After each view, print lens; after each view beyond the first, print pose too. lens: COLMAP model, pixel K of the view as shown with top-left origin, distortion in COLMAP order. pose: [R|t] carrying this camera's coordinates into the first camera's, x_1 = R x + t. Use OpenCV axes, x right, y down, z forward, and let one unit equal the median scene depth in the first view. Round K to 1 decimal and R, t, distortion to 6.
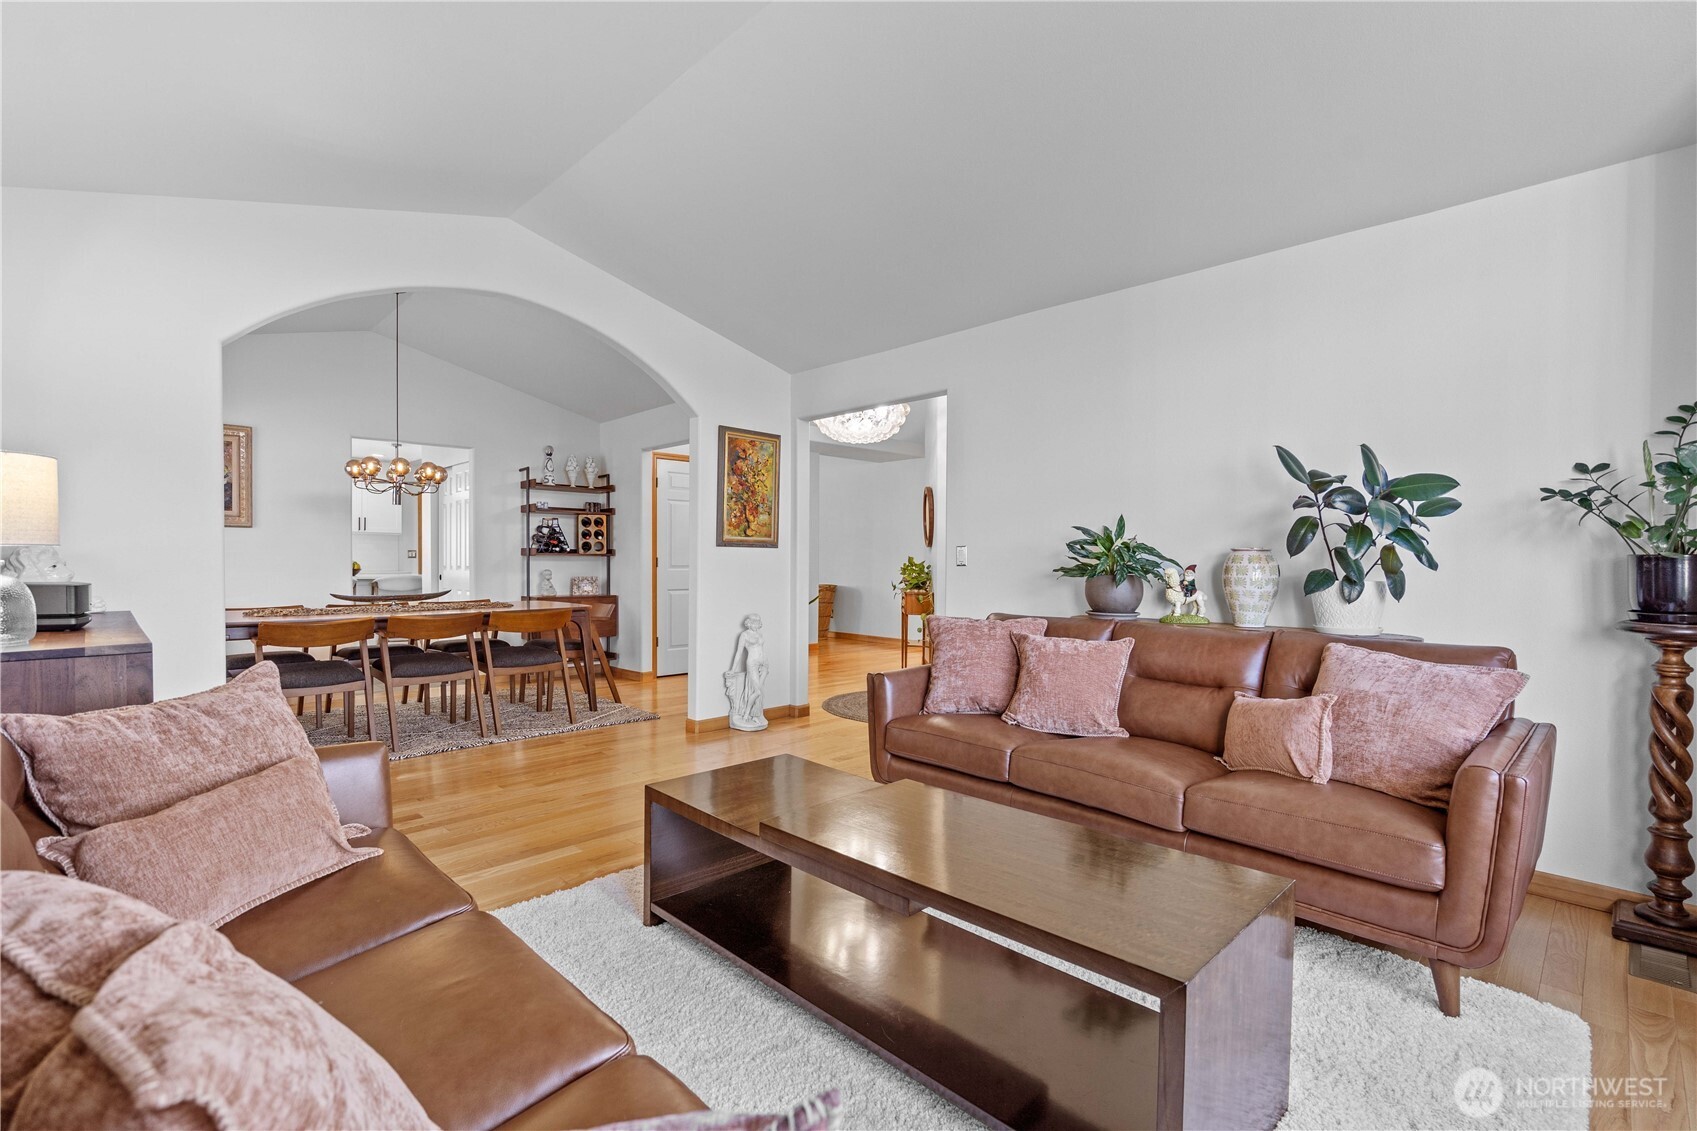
lens RADIAL K [[795.3, 0, 828.1], [0, 795.3, 566.6], [0, 0, 1]] dist [-0.003649, -0.000162]
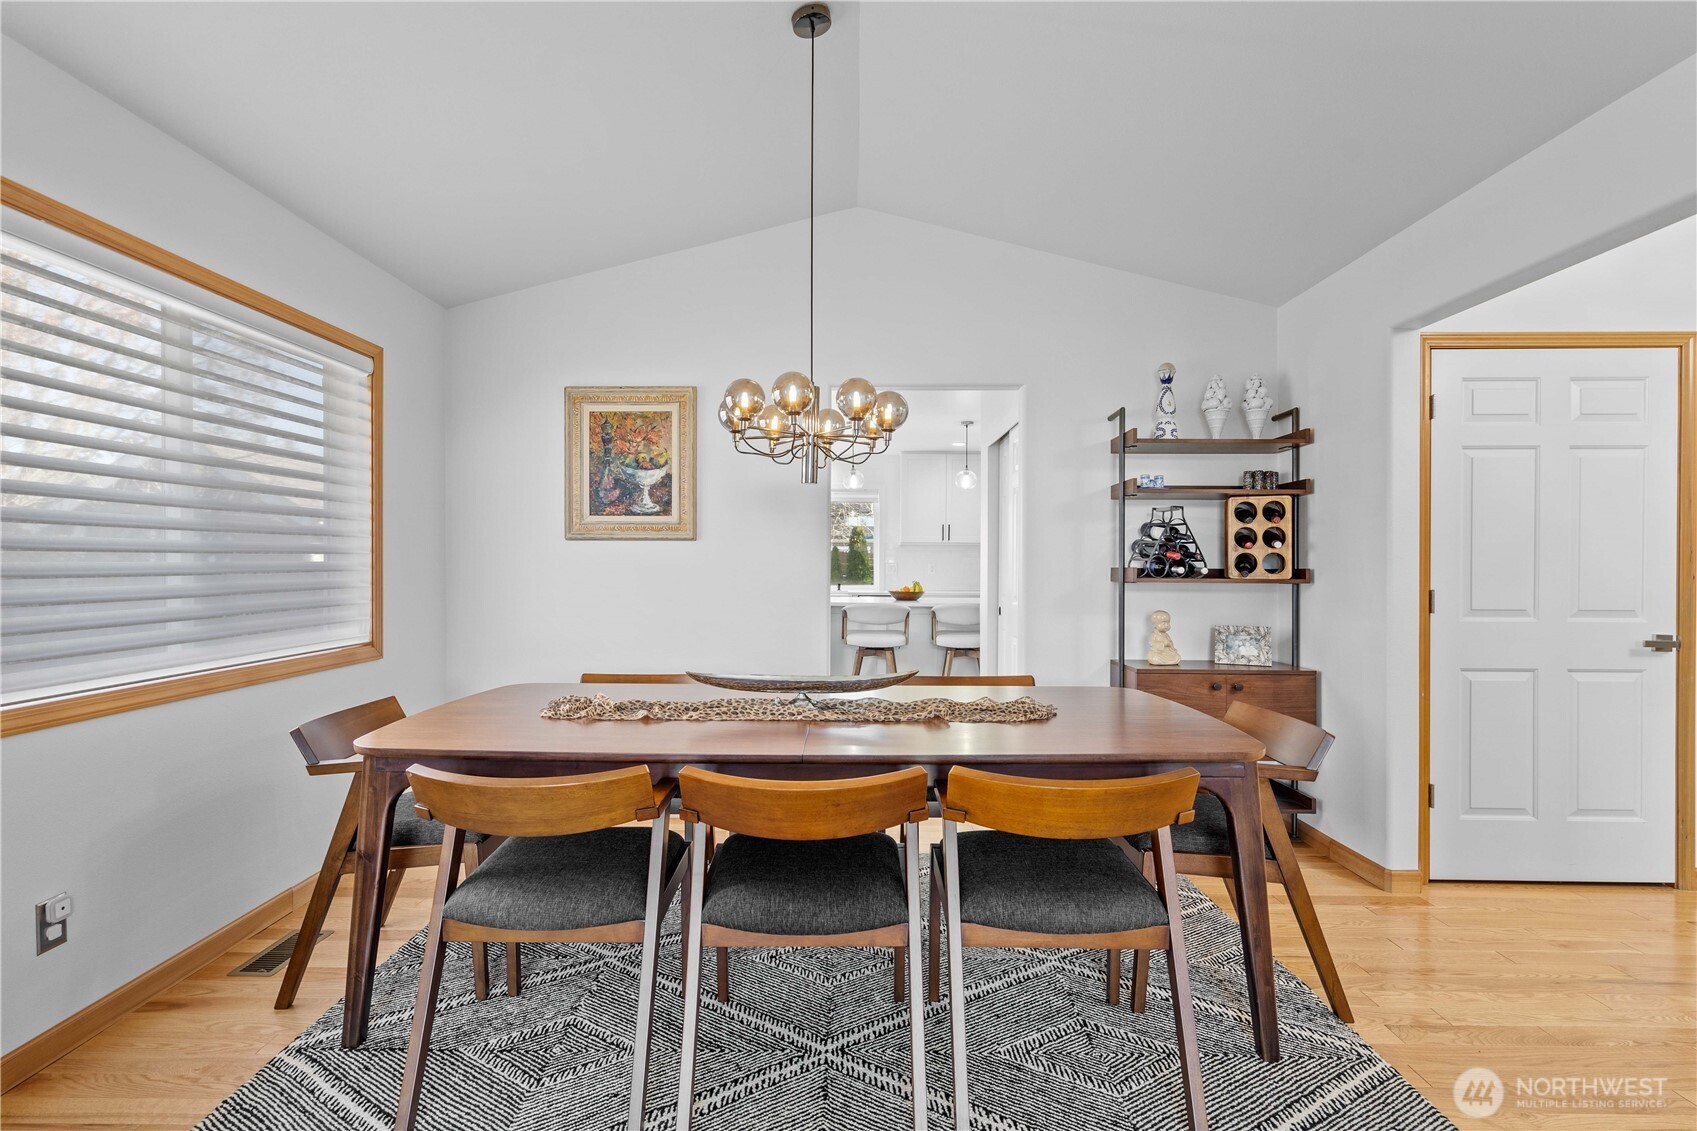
lens RADIAL K [[795.3, 0, 828.1], [0, 795.3, 566.6], [0, 0, 1]] dist [-0.003649, -0.000162]
pose [[0.714512, 0.000010, -0.699624, -0.150186], [-0.008652, 0.999924, -0.008822, -0.017096], [0.699570, 0.012357, 0.714457, 0.486814]]
